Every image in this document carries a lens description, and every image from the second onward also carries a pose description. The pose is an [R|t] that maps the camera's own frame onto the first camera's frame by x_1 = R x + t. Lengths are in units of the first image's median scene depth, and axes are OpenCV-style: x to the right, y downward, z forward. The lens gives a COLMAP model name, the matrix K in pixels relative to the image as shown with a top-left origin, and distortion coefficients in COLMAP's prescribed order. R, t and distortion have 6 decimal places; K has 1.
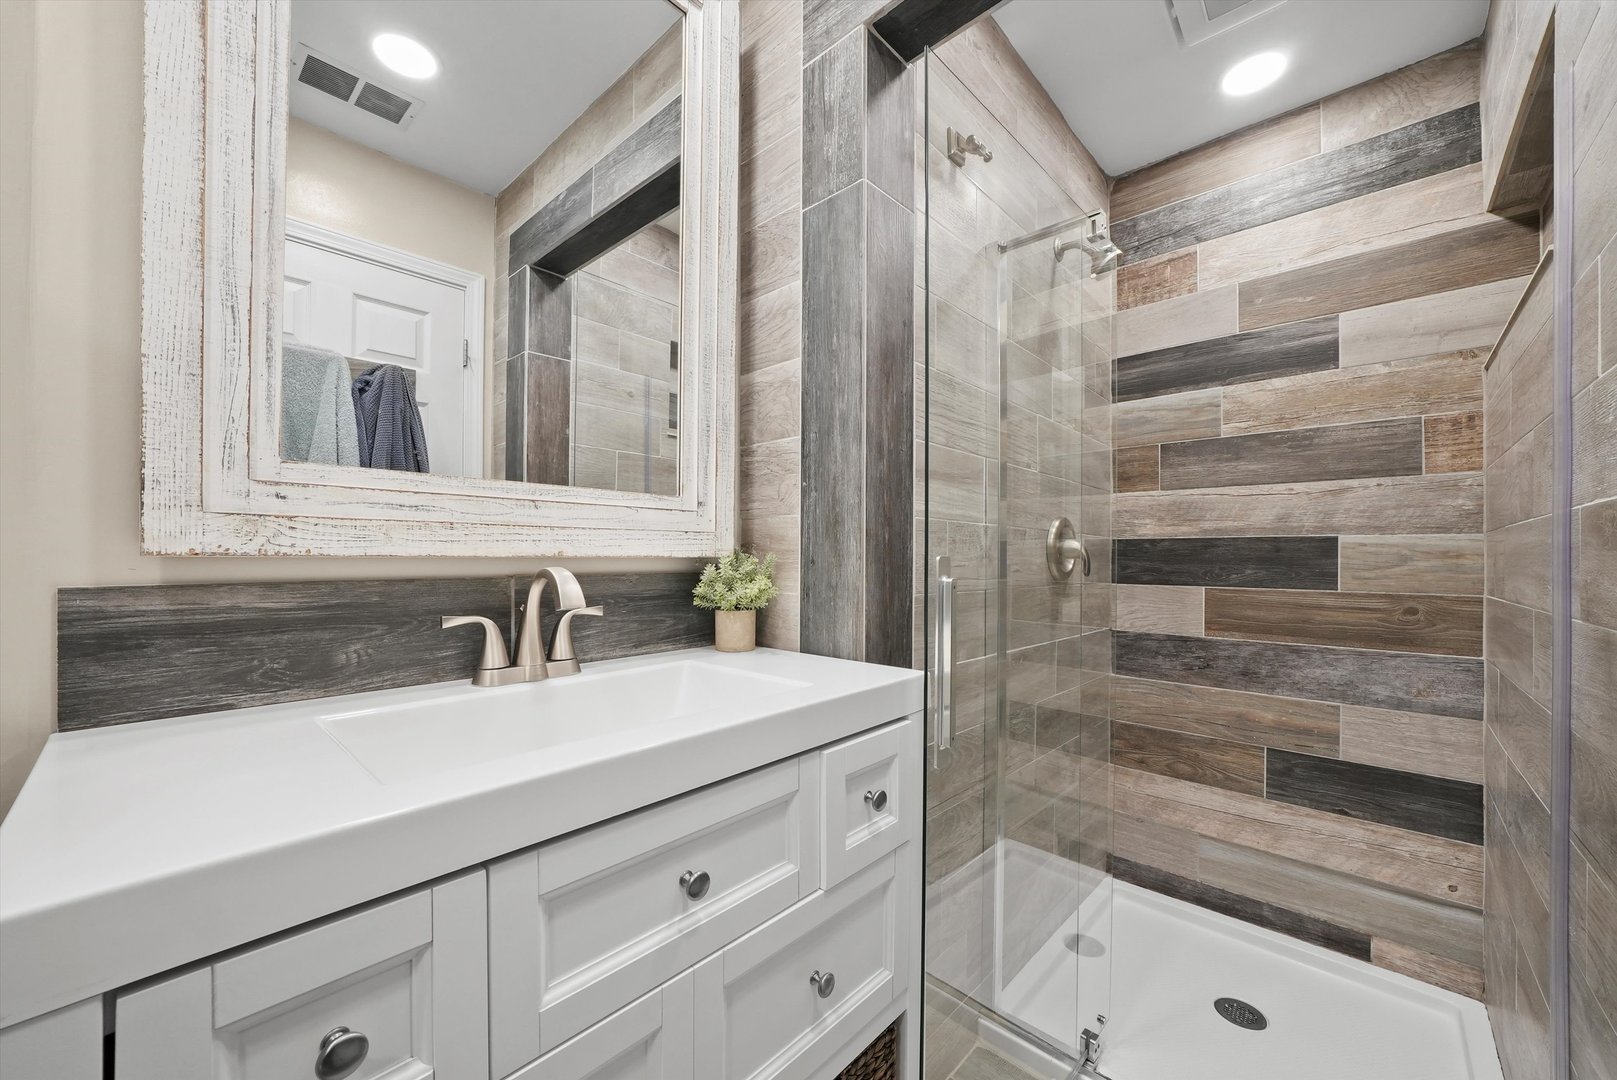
lens RADIAL K [[609.9, 0, 810.2], [0, 609.9, 553.0], [0, 0, 1]] dist [-0.001181, -0.000244]
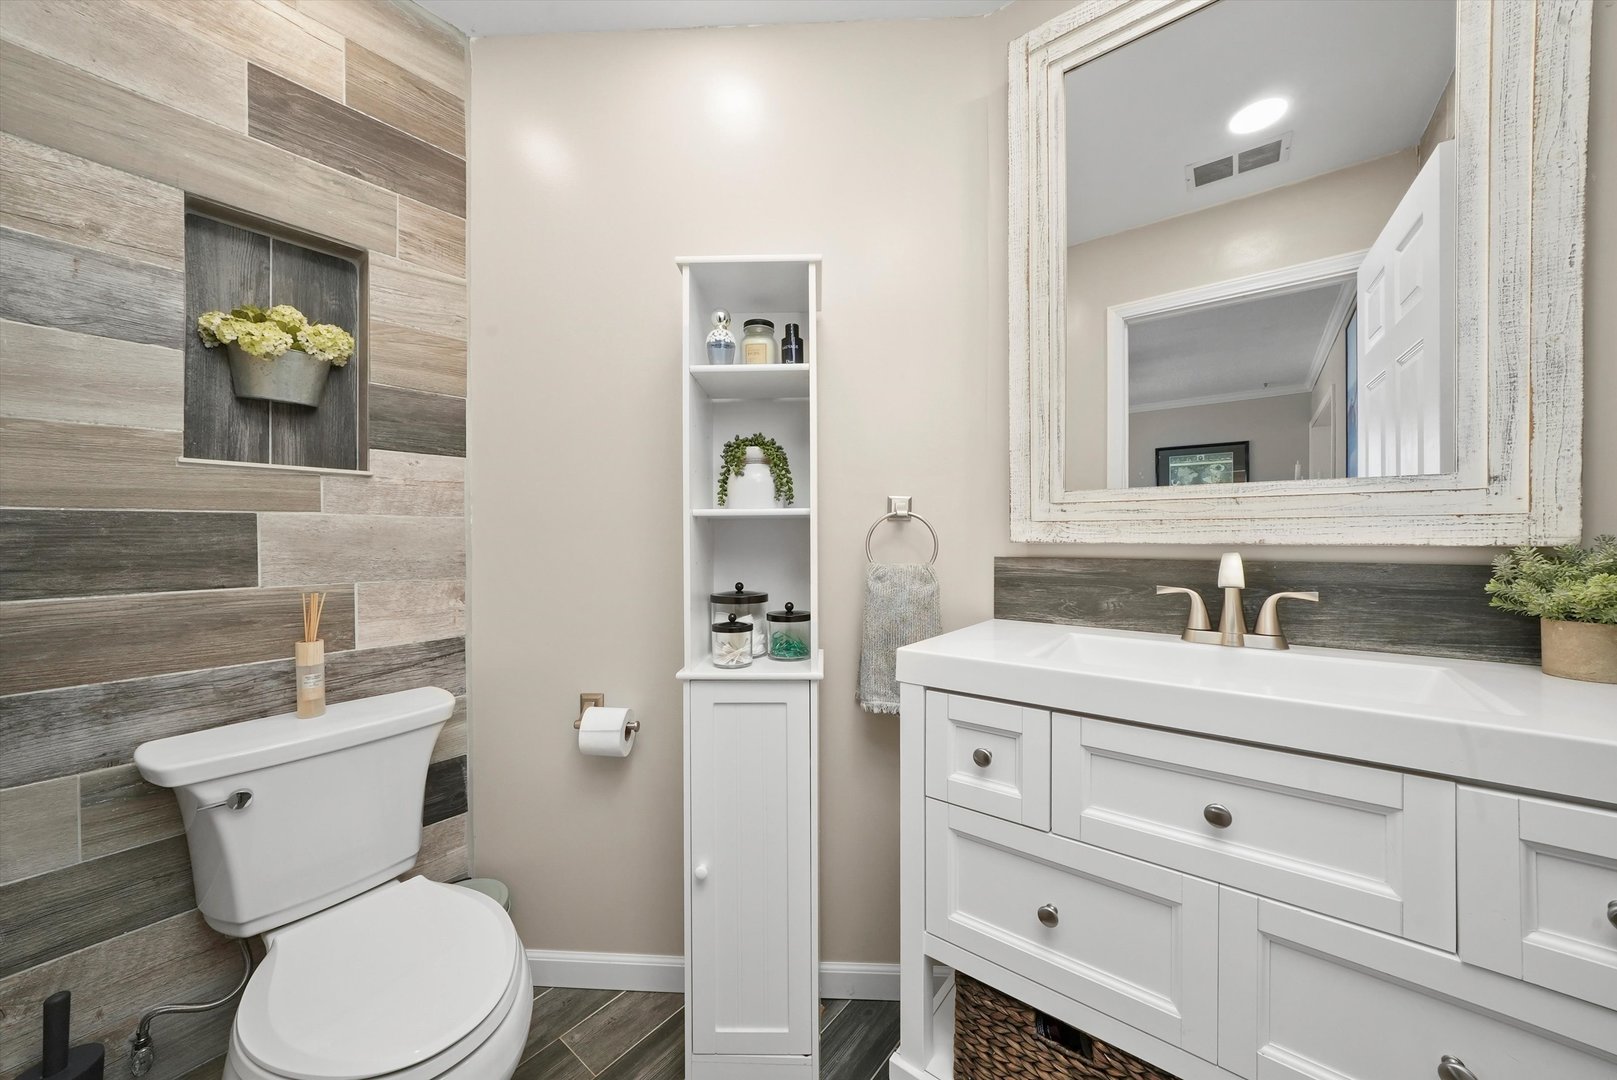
lens RADIAL K [[609.9, 0, 810.2], [0, 609.9, 553.0], [0, 0, 1]] dist [-0.001181, -0.000244]
pose [[0.088351, 0.017823, -0.995930, 0.741342], [0.001925, 0.999835, 0.018064, 0.000109], [0.996088, -0.003513, 0.088302, 0.063633]]
